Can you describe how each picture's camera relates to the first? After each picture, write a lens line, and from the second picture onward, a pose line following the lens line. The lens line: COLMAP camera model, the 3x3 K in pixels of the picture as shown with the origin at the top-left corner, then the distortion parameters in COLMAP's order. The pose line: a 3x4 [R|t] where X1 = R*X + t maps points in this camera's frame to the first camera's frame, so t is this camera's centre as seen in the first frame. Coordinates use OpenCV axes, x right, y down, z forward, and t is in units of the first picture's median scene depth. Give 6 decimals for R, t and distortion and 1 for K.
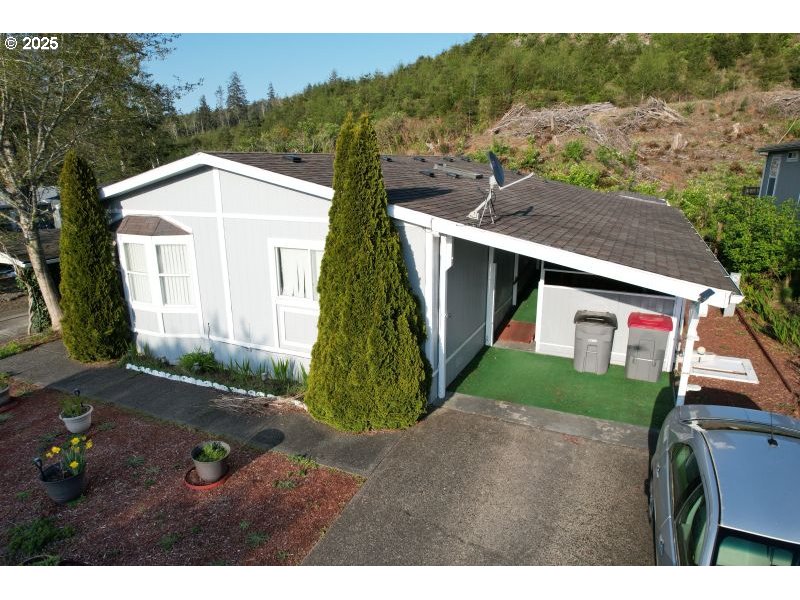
lens RADIAL K [[513.3, 0, 398.6], [0, 513.3, 308.1], [0, 0, 1]] dist [-0.086004, 0.075877]
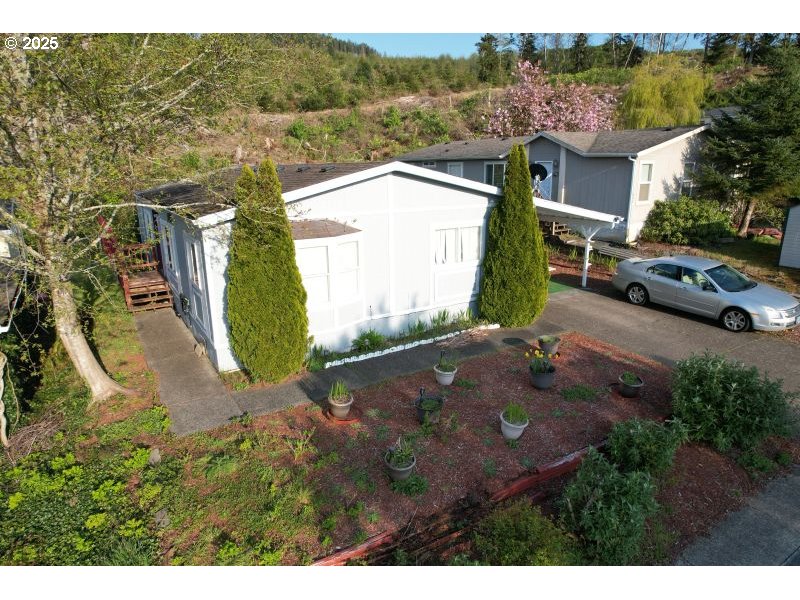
lens RADIAL K [[513.3, 0, 398.6], [0, 513.3, 308.1], [0, 0, 1]] dist [-0.086004, 0.075877]
pose [[0.545593, -0.225044, 0.807269, -1.270144], [0.238288, 0.965169, 0.108015, -0.075935], [-0.803459, 0.133430, 0.580215, 0.255796]]
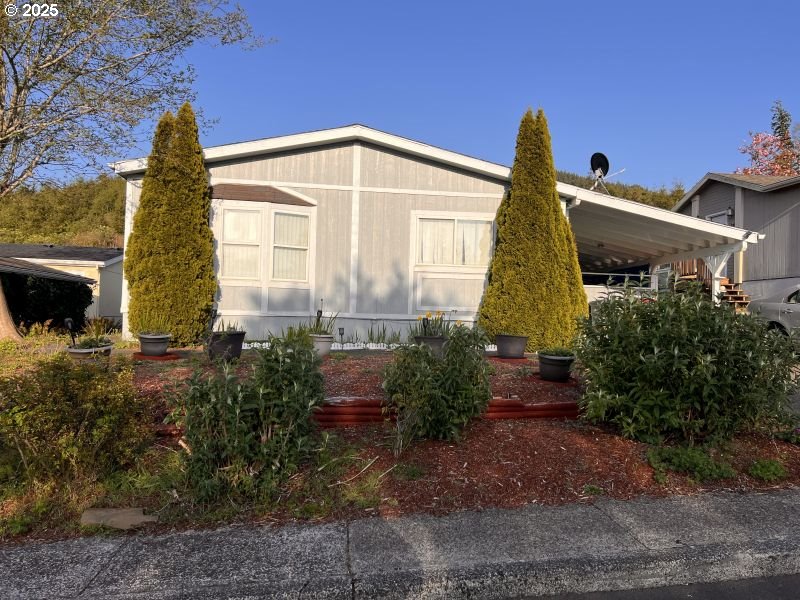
lens RADIAL K [[597.9, 0, 400.0], [0, 597.9, 300.0], [0, 0, 1]] dist [0.062271, -0.082943]
pose [[0.849403, 0.048164, 0.525543, -0.823558], [0.111126, 0.957177, -0.267327, 0.342426], [-0.515913, 0.285469, 0.807676, 0.013313]]
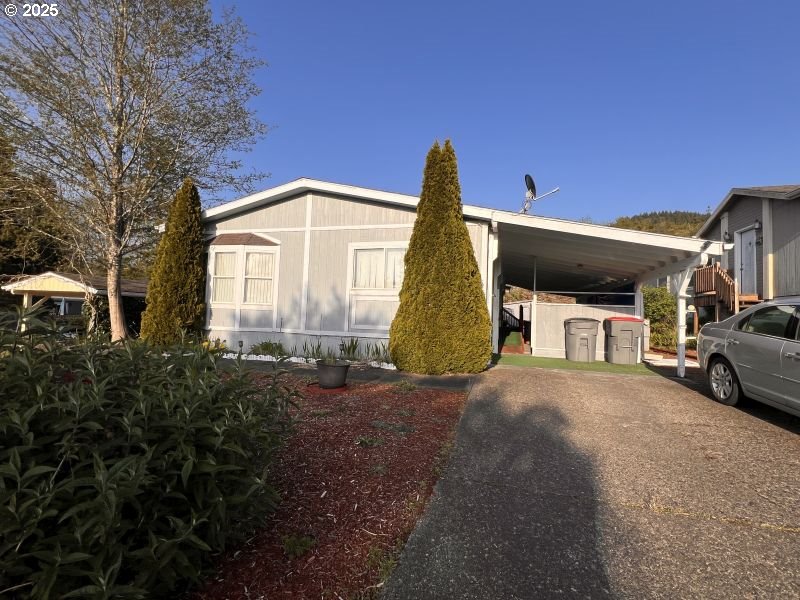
lens RADIAL K [[371.3, 0, 397.7], [0, 371.3, 297.7], [0, 0, 1]] dist [-0.005141, 0.000111]
pose [[0.988041, 0.051564, 0.145311, -0.228236], [-0.002584, 0.947830, -0.318765, 0.258835], [-0.154167, 0.314578, 0.936629, 0.113905]]
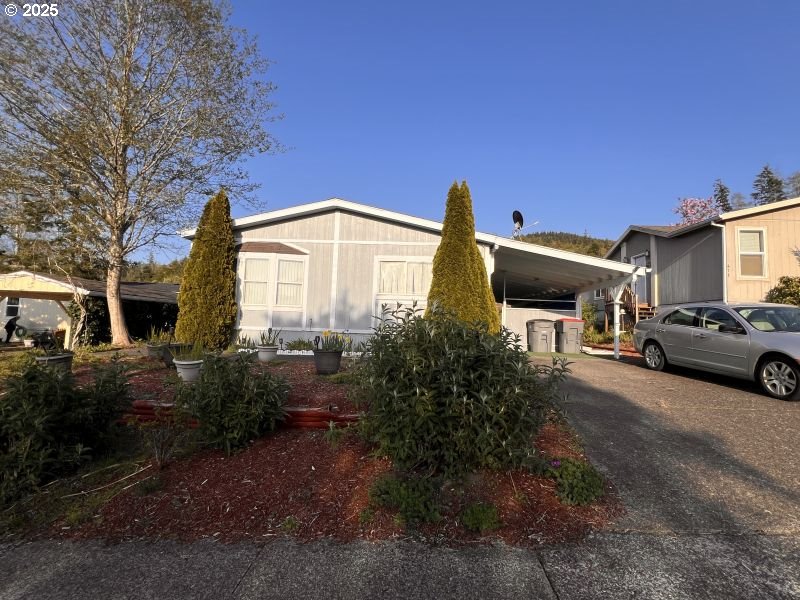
lens RADIAL K [[371.3, 0, 397.7], [0, 371.3, 297.7], [0, 0, 1]] dist [-0.005141, 0.000111]
pose [[0.927185, 0.068797, 0.368232, -0.519689], [0.061533, 0.941668, -0.330869, 0.315462], [-0.369515, 0.329435, 0.868868, 0.023755]]
